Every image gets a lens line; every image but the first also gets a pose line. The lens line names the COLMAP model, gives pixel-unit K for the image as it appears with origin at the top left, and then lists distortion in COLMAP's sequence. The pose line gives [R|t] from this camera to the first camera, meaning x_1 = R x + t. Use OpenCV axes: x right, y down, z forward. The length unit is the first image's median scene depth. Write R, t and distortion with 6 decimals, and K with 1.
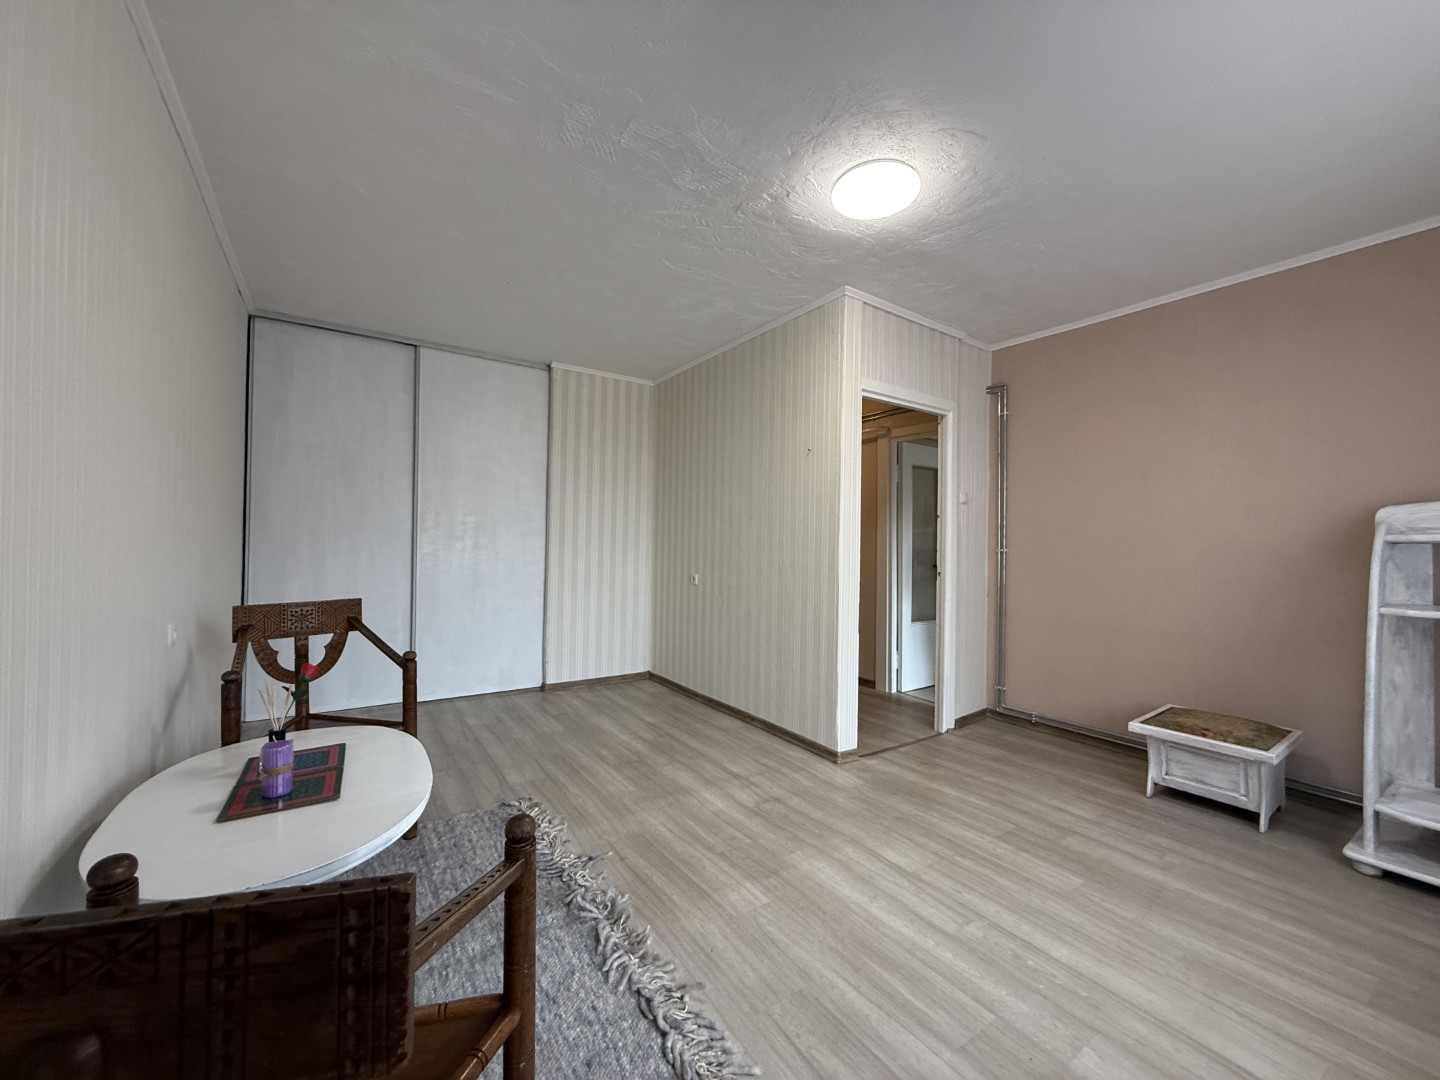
lens RADIAL K [[572.6, 0, 722.1], [0, 572.6, 537.5], [0, 0, 1]] dist [-0.000749, 0.000028]
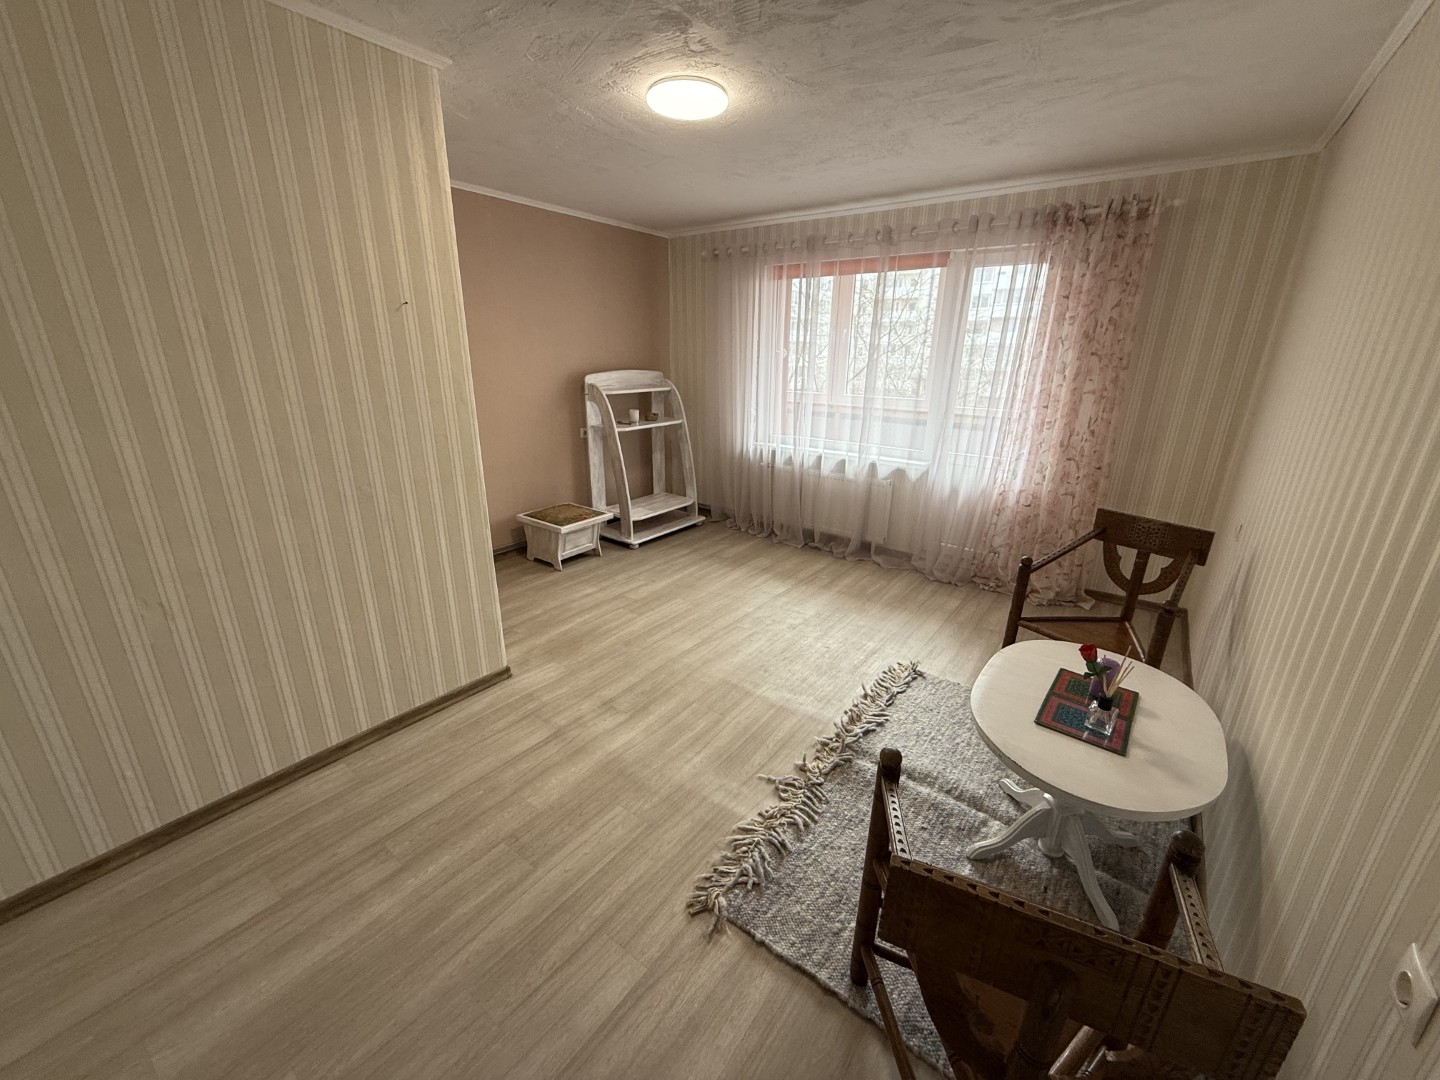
lens RADIAL K [[572.6, 0, 716.4], [0, 572.6, 540.1], [0, 0, 1]] dist [-0.000749, 0.000028]
pose [[-0.323795, -0.317184, 0.891376, -0.821502], [-0.029830, 0.945085, 0.325459, -0.158005], [-0.945657, 0.078793, -0.315476, 1.176269]]
